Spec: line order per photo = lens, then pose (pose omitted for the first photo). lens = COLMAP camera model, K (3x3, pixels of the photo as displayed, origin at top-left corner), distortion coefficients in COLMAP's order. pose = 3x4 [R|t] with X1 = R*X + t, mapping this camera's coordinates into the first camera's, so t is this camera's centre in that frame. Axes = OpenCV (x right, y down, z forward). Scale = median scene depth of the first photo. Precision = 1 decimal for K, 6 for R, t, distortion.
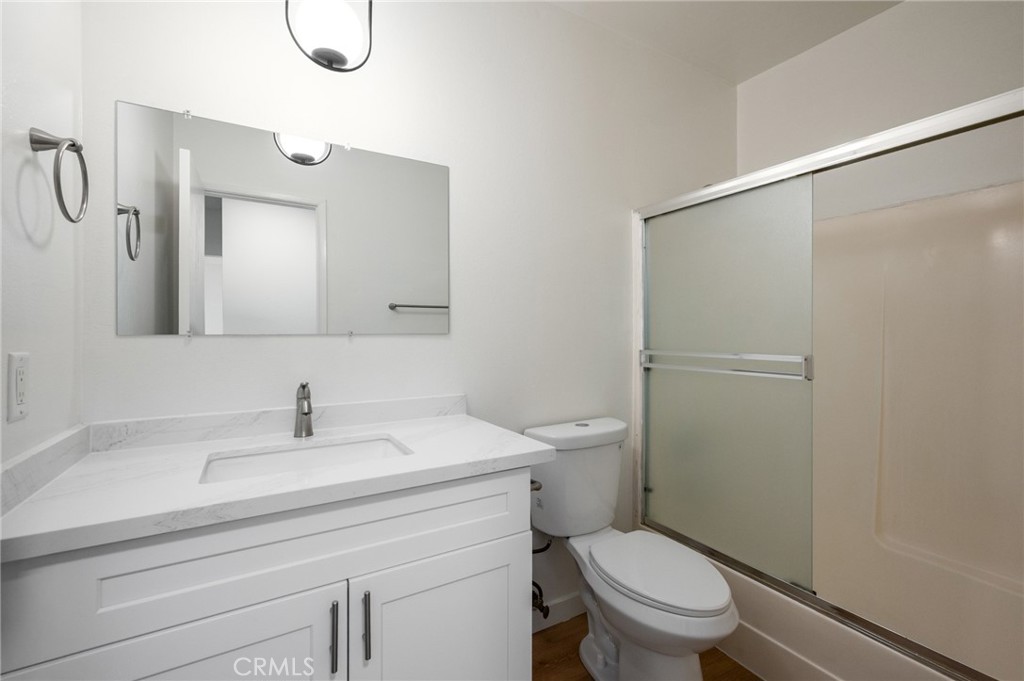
lens RADIAL K [[439.3, 0, 512.0], [0, 439.3, 340.5], [0, 0, 1]] dist [0.013038, -0.000032]
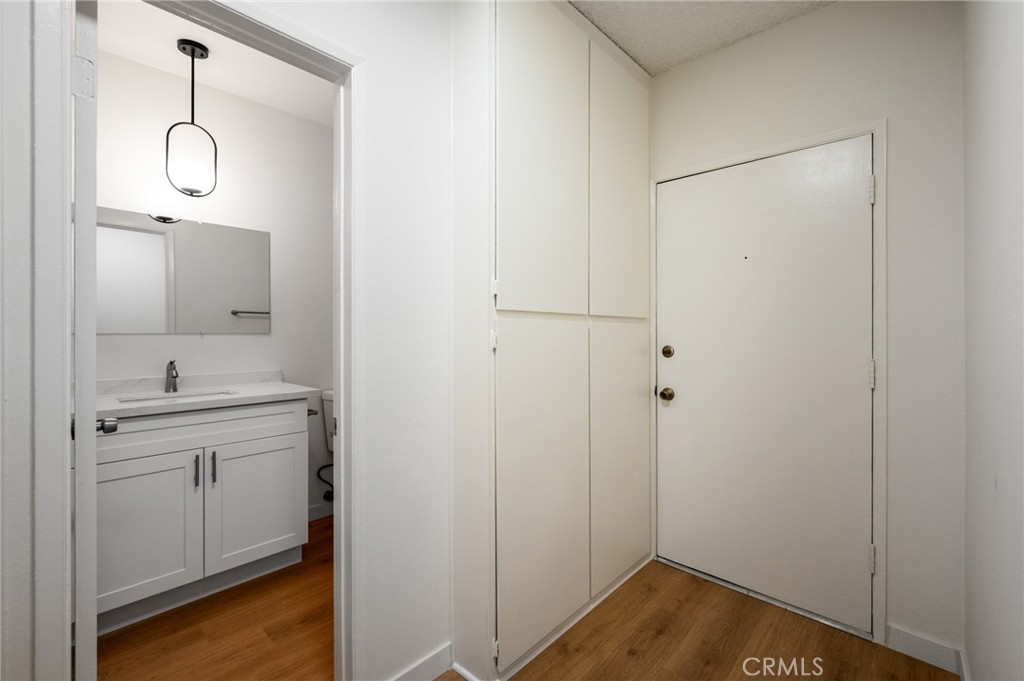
lens RADIAL K [[439.3, 0, 512.0], [0, 439.3, 340.5], [0, 0, 1]] dist [0.013038, -0.000032]
pose [[0.960914, -0.000298, 0.276848, 0.338990], [0.000478, 1.000000, -0.000584, 0.015831], [-0.276848, 0.000694, 0.960914, -1.060811]]
